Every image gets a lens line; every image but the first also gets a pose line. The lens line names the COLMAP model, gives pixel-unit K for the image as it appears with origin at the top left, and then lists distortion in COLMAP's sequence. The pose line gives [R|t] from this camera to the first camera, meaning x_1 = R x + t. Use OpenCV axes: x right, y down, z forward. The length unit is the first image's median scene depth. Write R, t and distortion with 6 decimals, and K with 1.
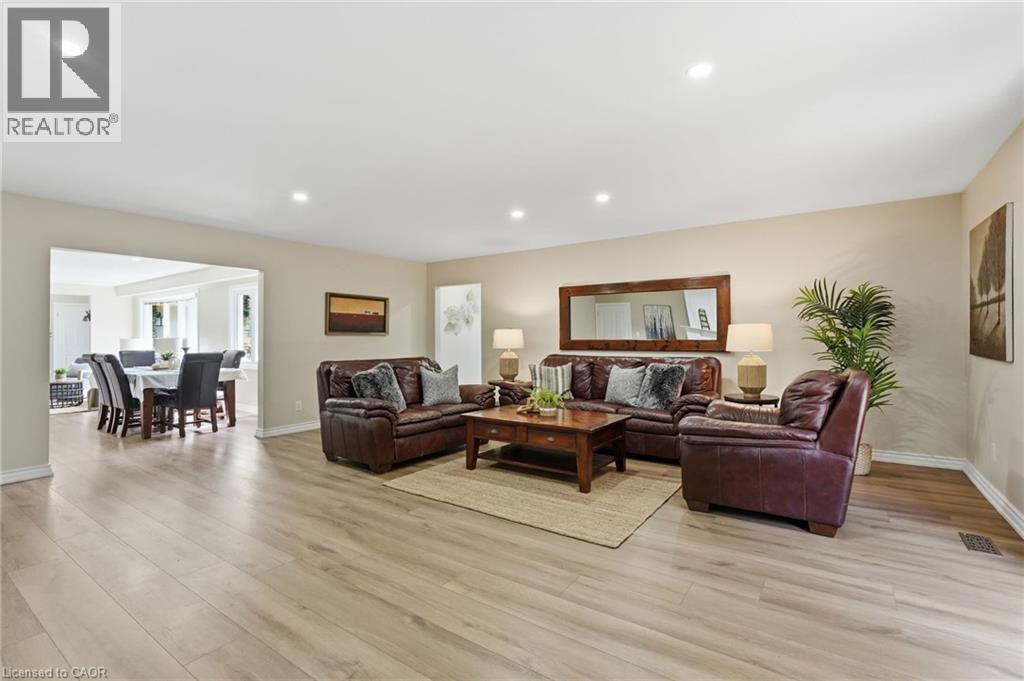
lens RADIAL K [[459.1, 0, 511.1], [0, 459.1, 336.9], [0, 0, 1]] dist [-0.013552, 0.004165]
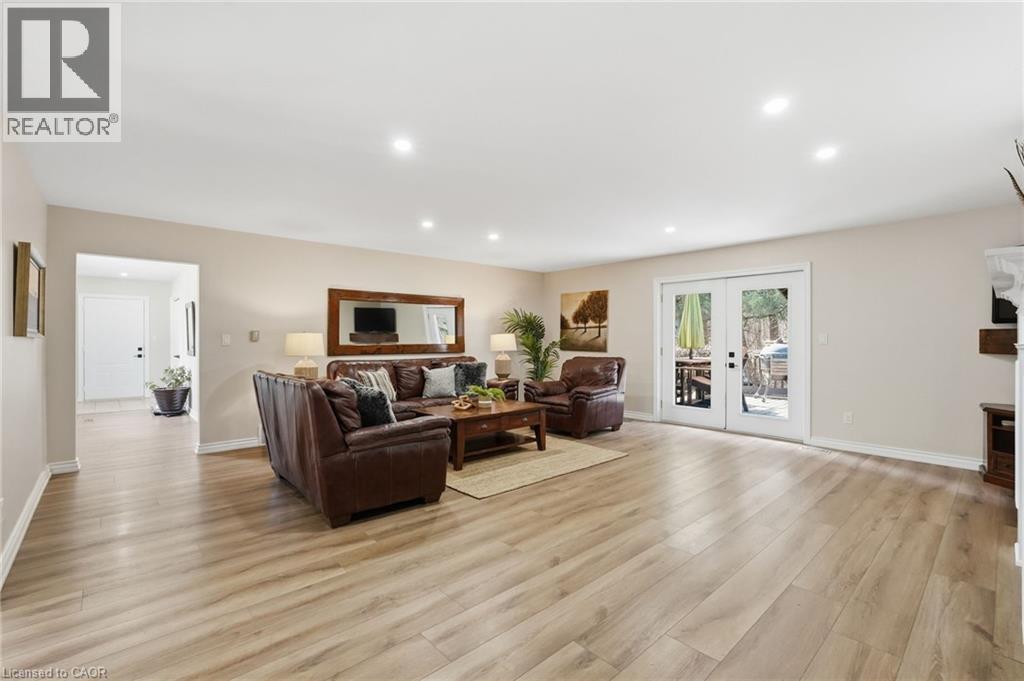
lens RADIAL K [[459.1, 0, 507.5], [0, 459.1, 341.3], [0, 0, 1]] dist [-0.013552, 0.004165]
pose [[0.233325, -0.000602, 0.972399, -1.257070], [-0.001349, 0.999999, 0.000943, -0.003852], [-0.972398, -0.001532, 0.233324, 0.765580]]
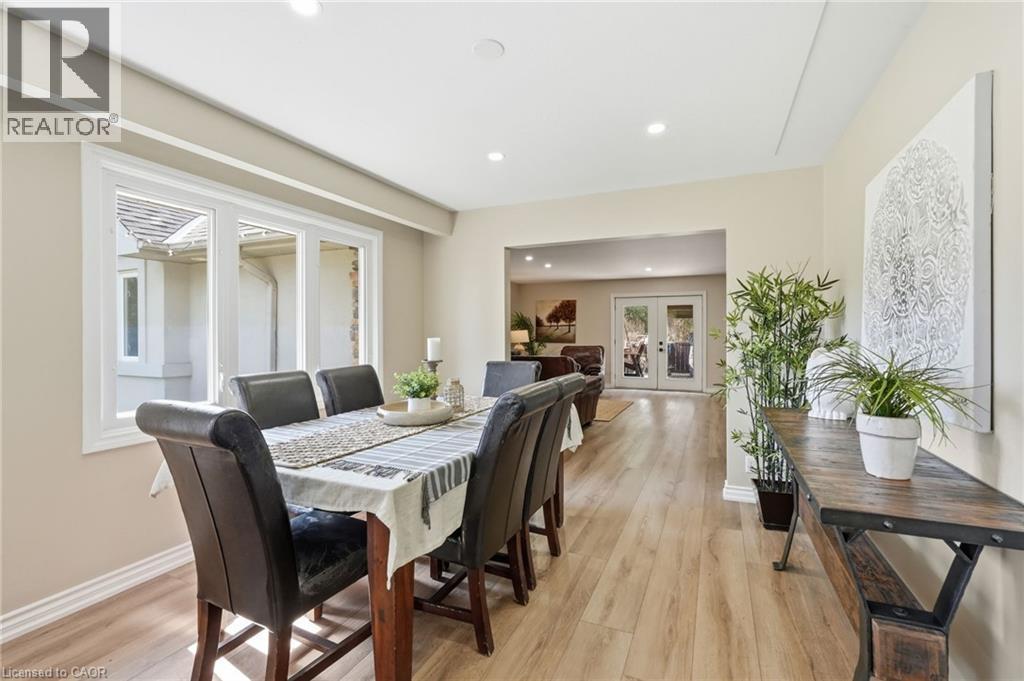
lens RADIAL K [[459.1, 0, 514.7], [0, 459.1, 337.0], [0, 0, 1]] dist [-0.013552, 0.004165]
pose [[-0.197612, -0.003350, 0.980275, -1.746686], [-0.002039, 0.999993, 0.003006, -0.001313], [-0.980278, -0.001405, -0.197617, 1.442488]]
